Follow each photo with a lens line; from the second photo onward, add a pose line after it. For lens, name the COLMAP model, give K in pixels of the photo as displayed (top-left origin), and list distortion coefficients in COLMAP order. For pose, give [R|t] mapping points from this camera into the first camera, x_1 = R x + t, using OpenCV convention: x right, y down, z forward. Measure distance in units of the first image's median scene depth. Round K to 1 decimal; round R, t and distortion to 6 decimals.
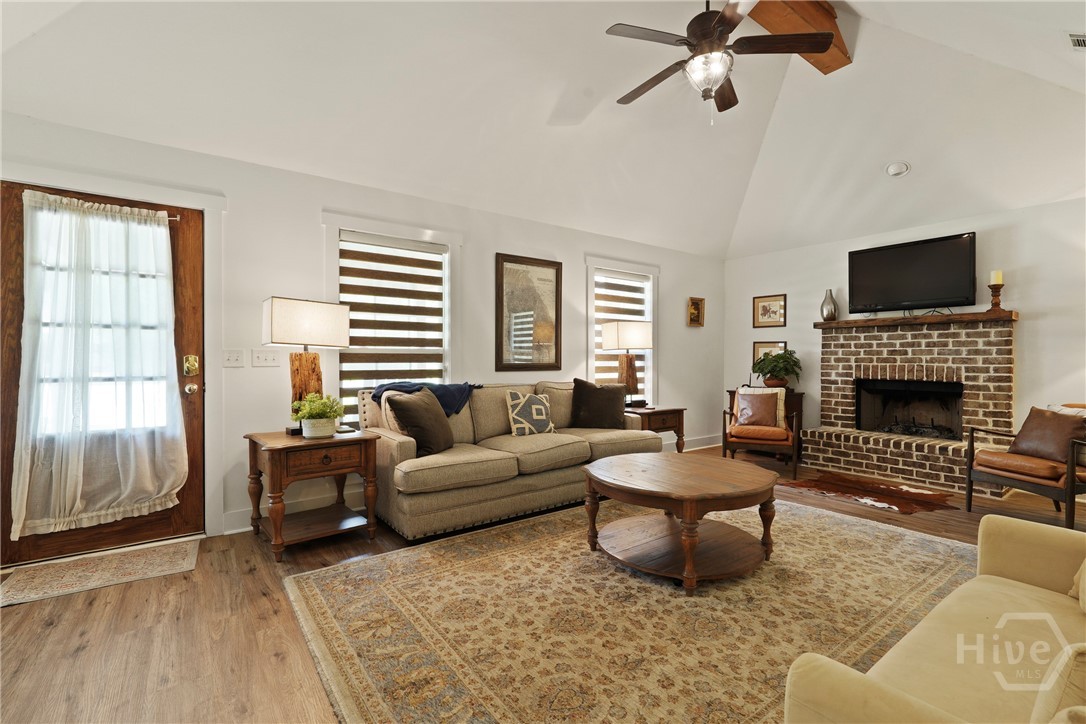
lens RADIAL K [[485.4, 0, 545.0], [0, 485.4, 374.1], [0, 0, 1]] dist [-0.004524, -0.000281]
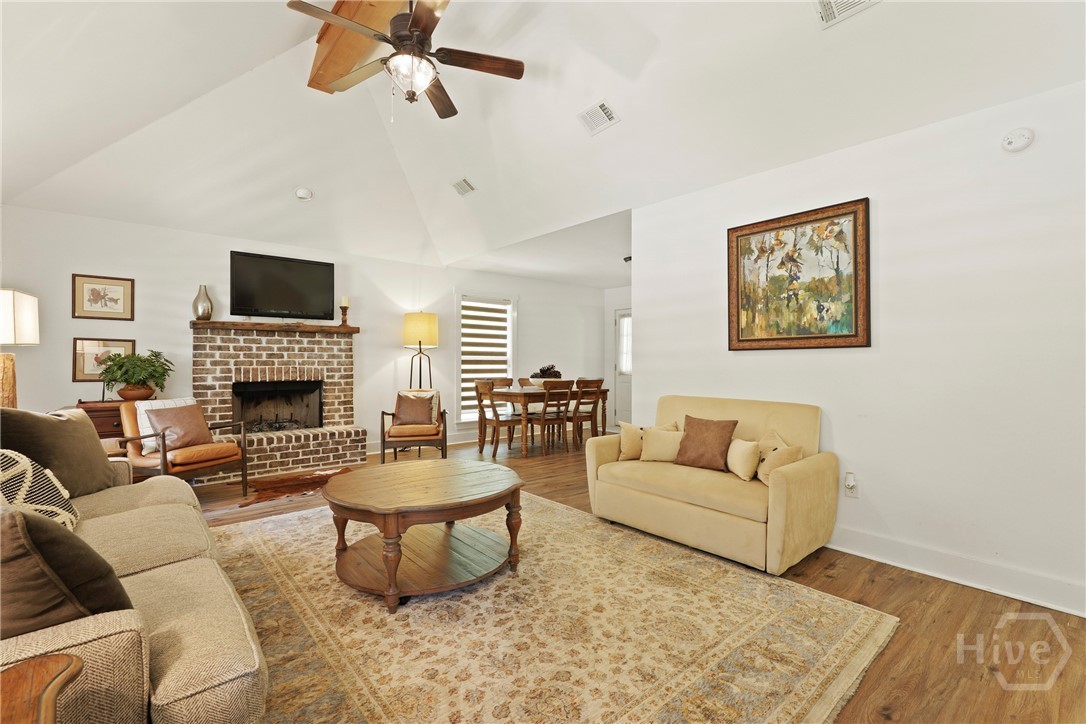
lens RADIAL K [[485.4, 0, 545.0], [0, 485.4, 374.1], [0, 0, 1]] dist [-0.004524, -0.000281]
pose [[-0.071428, -0.028468, 0.997039, -0.414443], [0.031208, 0.999039, 0.030761, -0.019130], [-0.996957, 0.033313, -0.070471, 0.492751]]
